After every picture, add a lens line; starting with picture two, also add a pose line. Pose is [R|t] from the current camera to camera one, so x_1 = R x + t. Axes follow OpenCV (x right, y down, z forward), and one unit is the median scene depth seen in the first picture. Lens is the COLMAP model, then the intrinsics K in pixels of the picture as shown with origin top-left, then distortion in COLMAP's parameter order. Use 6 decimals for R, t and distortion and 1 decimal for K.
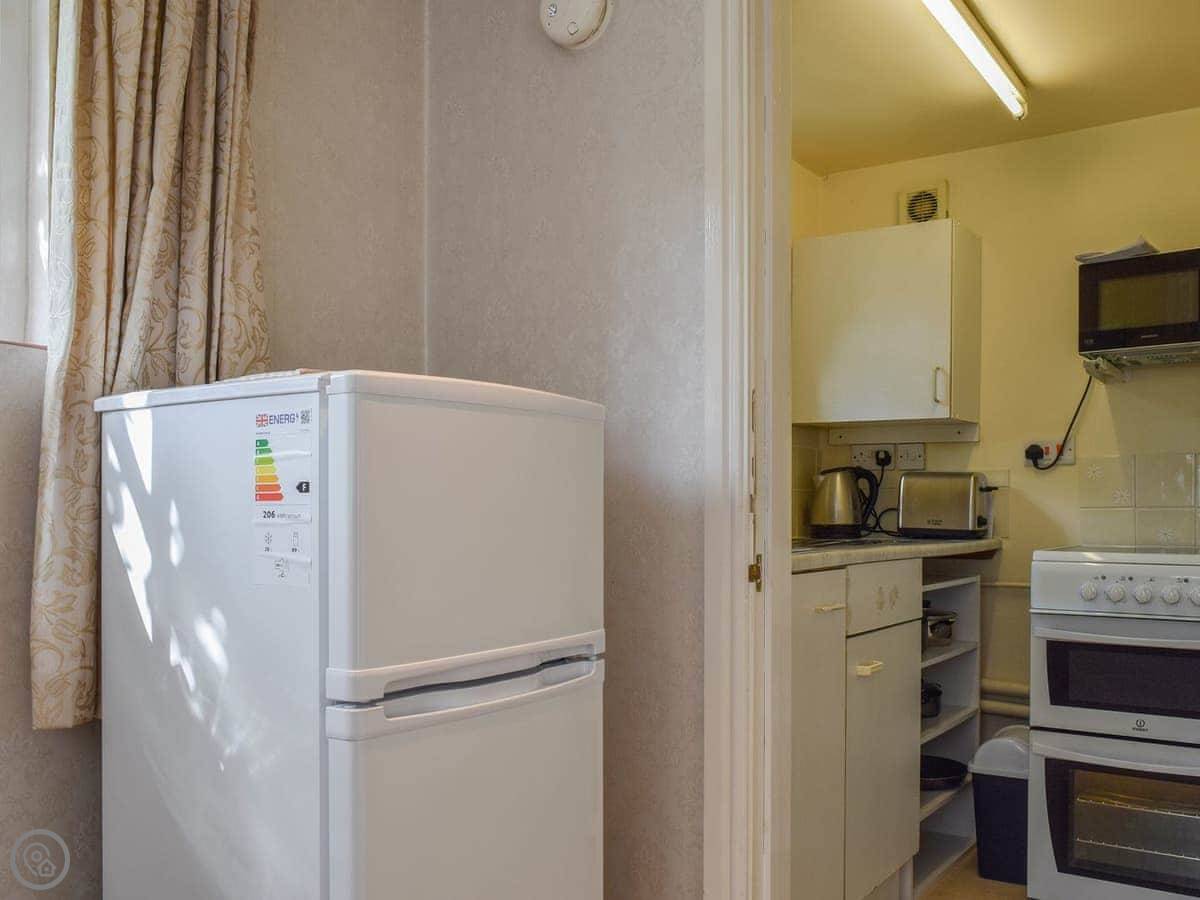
lens RADIAL K [[1136.4, 0, 602.0], [0, 1136.4, 523.7], [0, 0, 1]] dist [-0.057784, 0.129271]
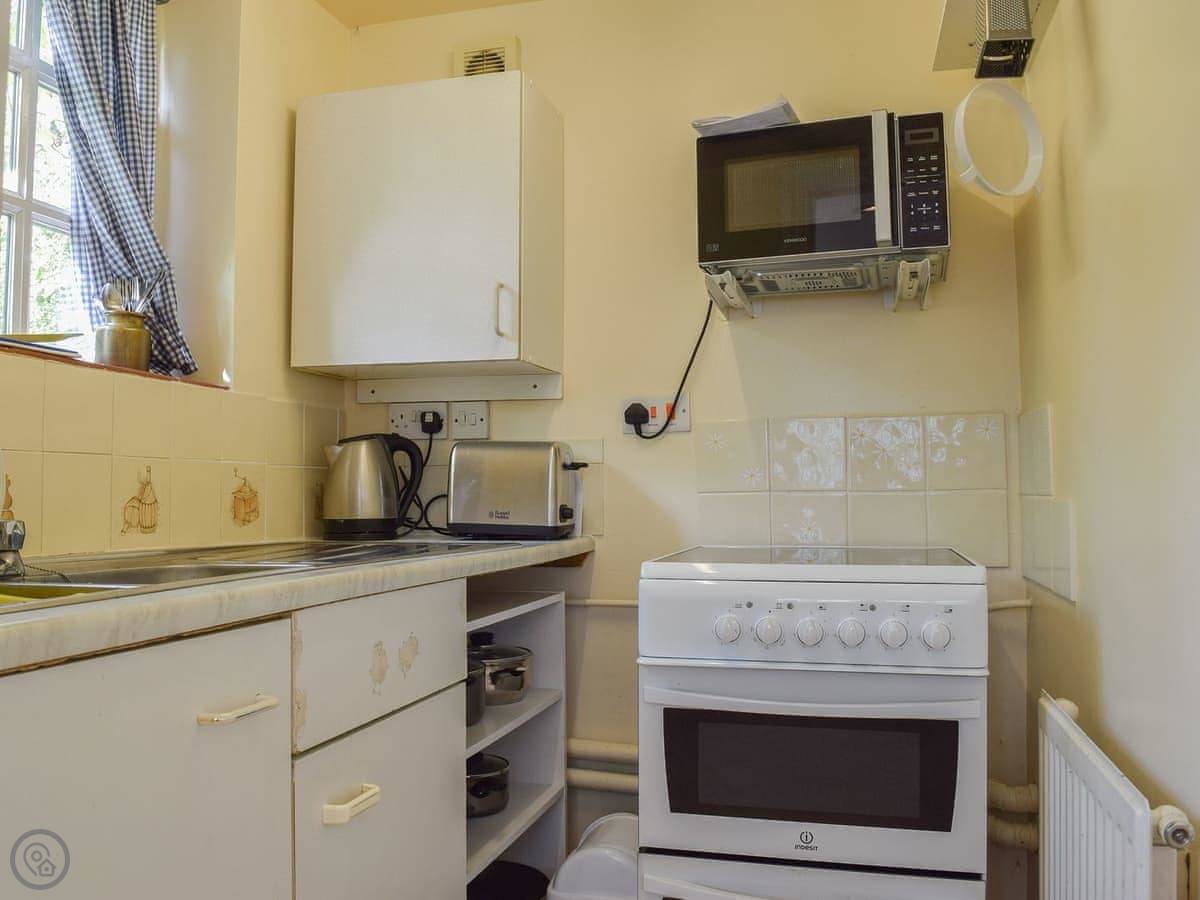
lens RADIAL K [[1039.6, 0, 600.0], [0, 1039.6, 450.0], [0, 0, 1]] dist [-0.209413, 0.000199]
pose [[0.941979, 0.009015, 0.335551, 0.144619], [0.009815, 0.998472, -0.054378, -0.005901], [-0.335529, 0.054516, 0.940451, 0.401667]]
